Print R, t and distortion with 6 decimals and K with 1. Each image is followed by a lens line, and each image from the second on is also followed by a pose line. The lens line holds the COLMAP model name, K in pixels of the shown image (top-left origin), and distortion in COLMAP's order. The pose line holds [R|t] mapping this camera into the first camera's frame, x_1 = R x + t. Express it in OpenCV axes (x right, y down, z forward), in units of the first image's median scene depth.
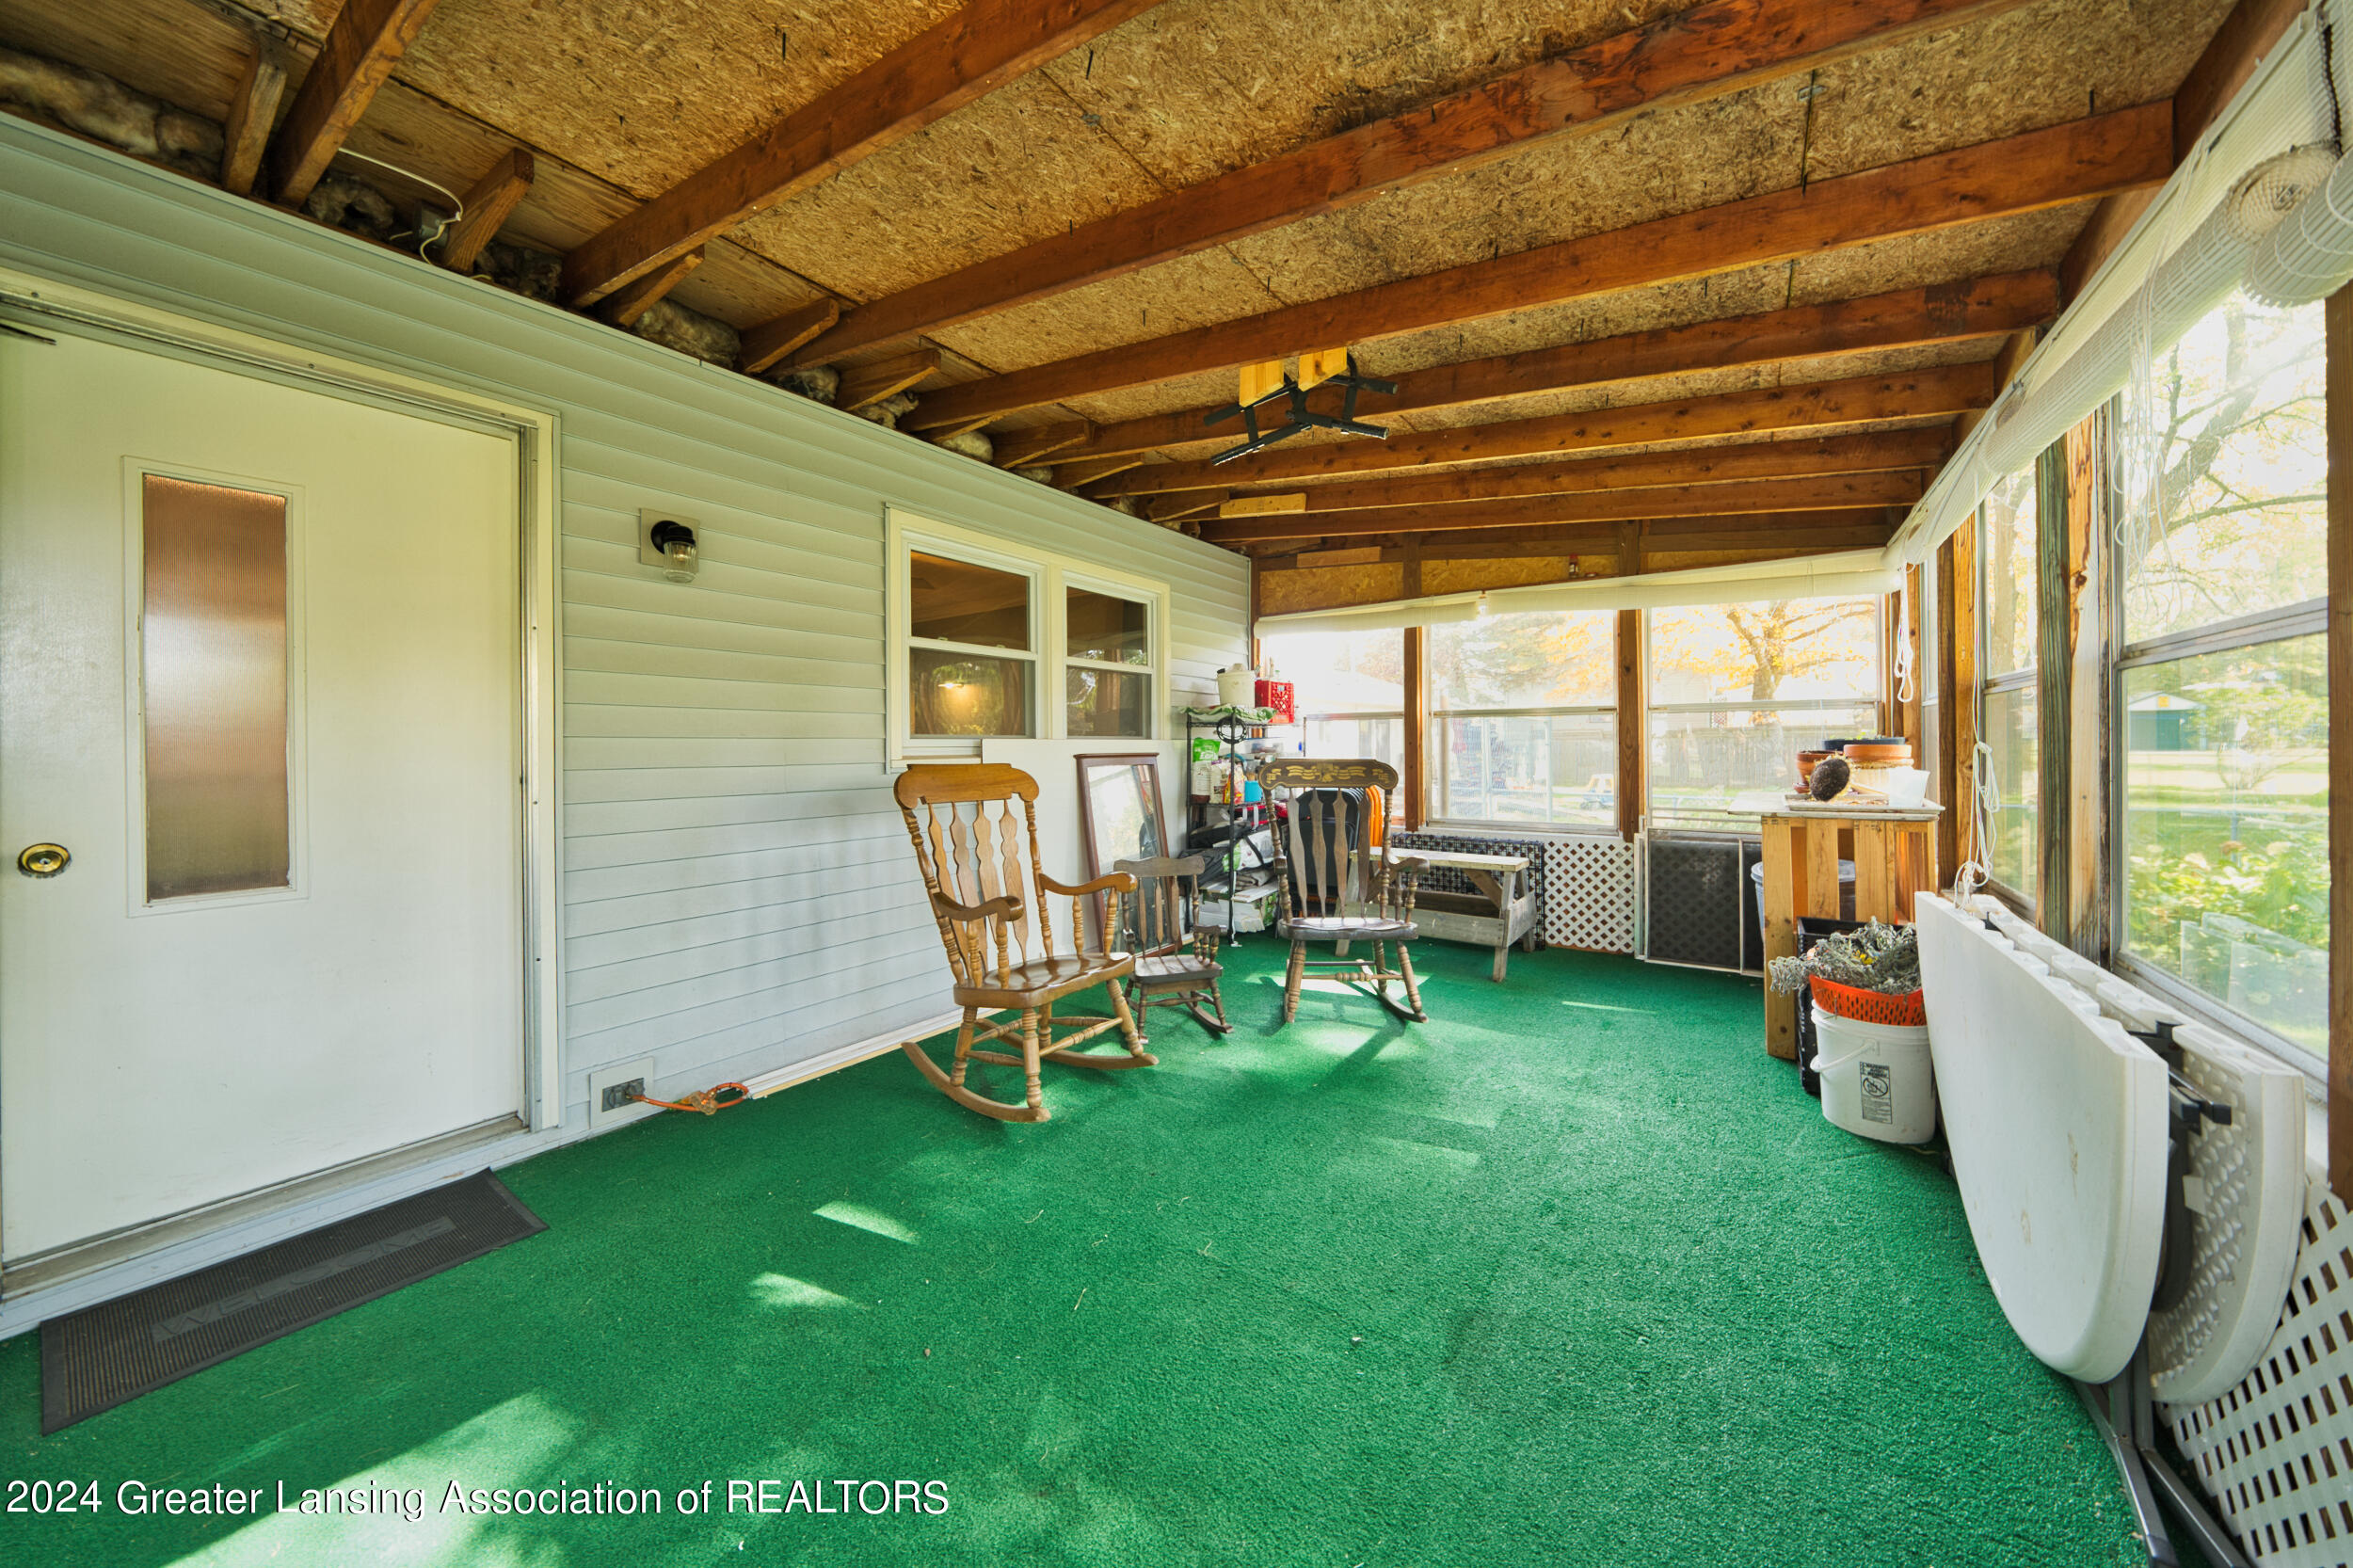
lens RADIAL K [[823.7, 0, 1174.6], [0, 823.7, 754.4], [0, 0, 1]] dist [-0.000114, -0.000034]
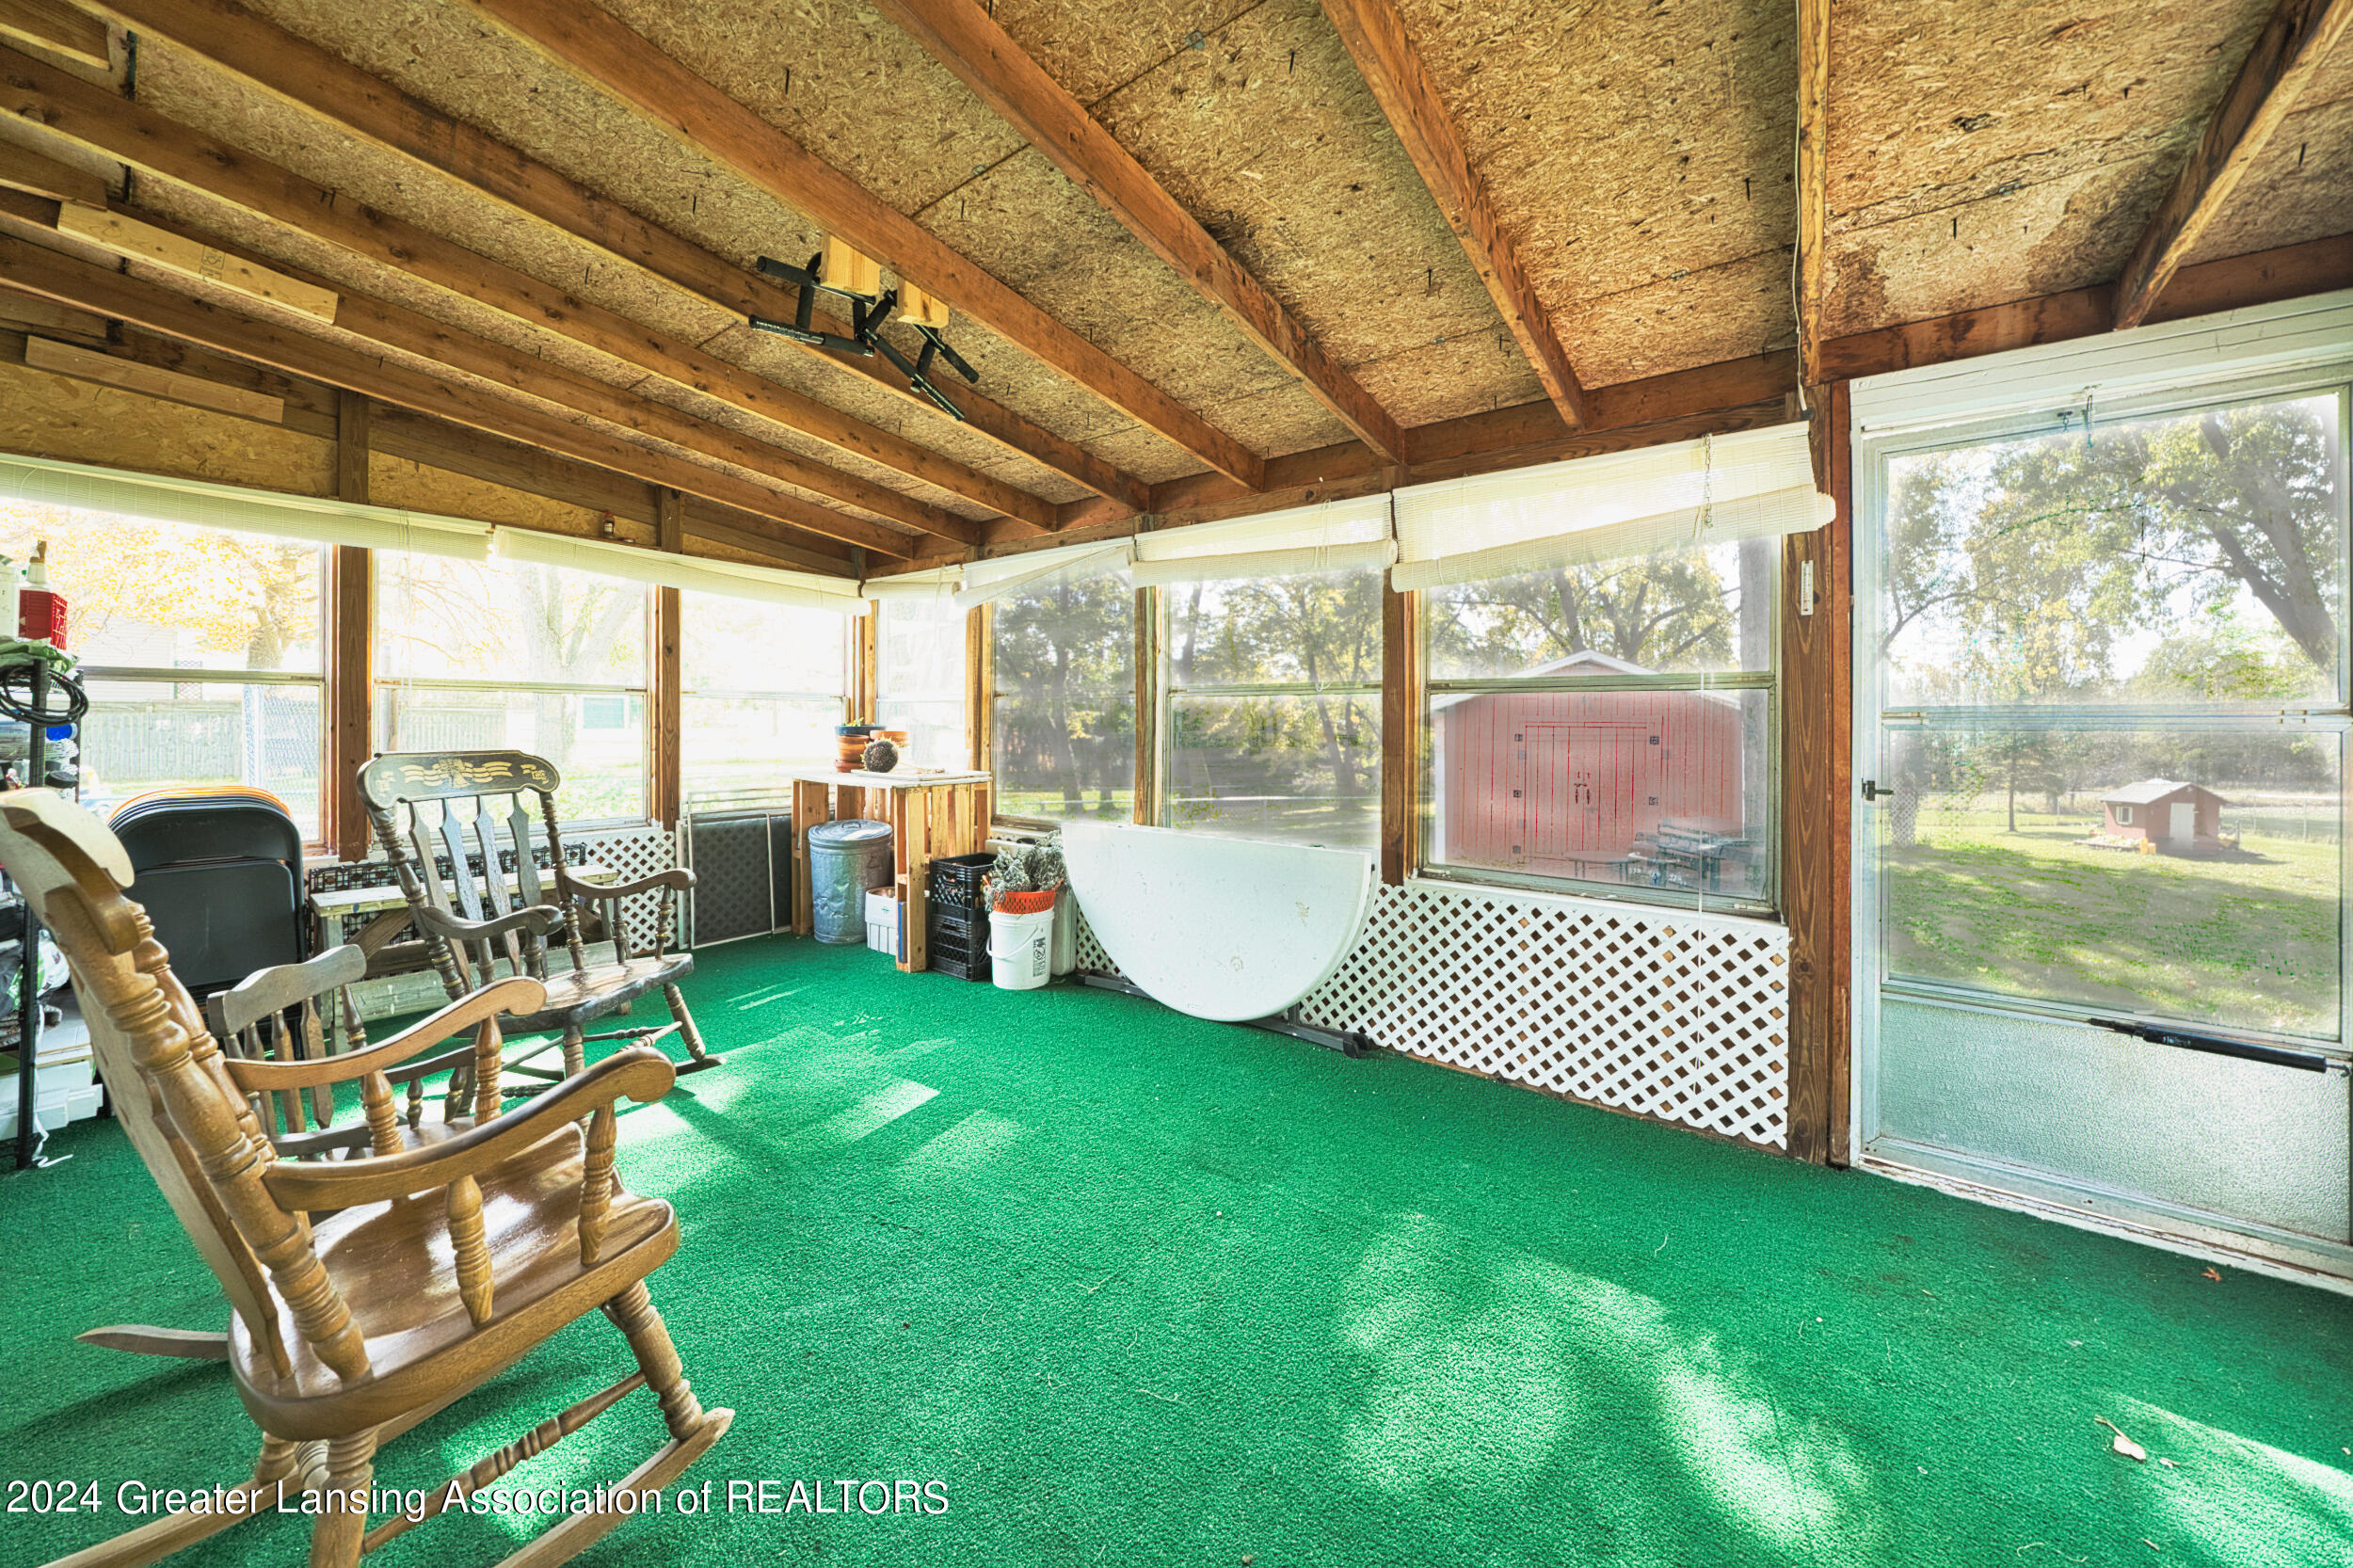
lens RADIAL K [[823.7, 0, 1174.6], [0, 823.7, 754.4], [0, 0, 1]] dist [-0.000114, -0.000034]
pose [[0.044671, -0.030724, 0.998529, -0.383777], [-0.001042, 0.999525, 0.030801, -0.012501], [-0.999001, -0.002416, 0.044618, 0.377709]]
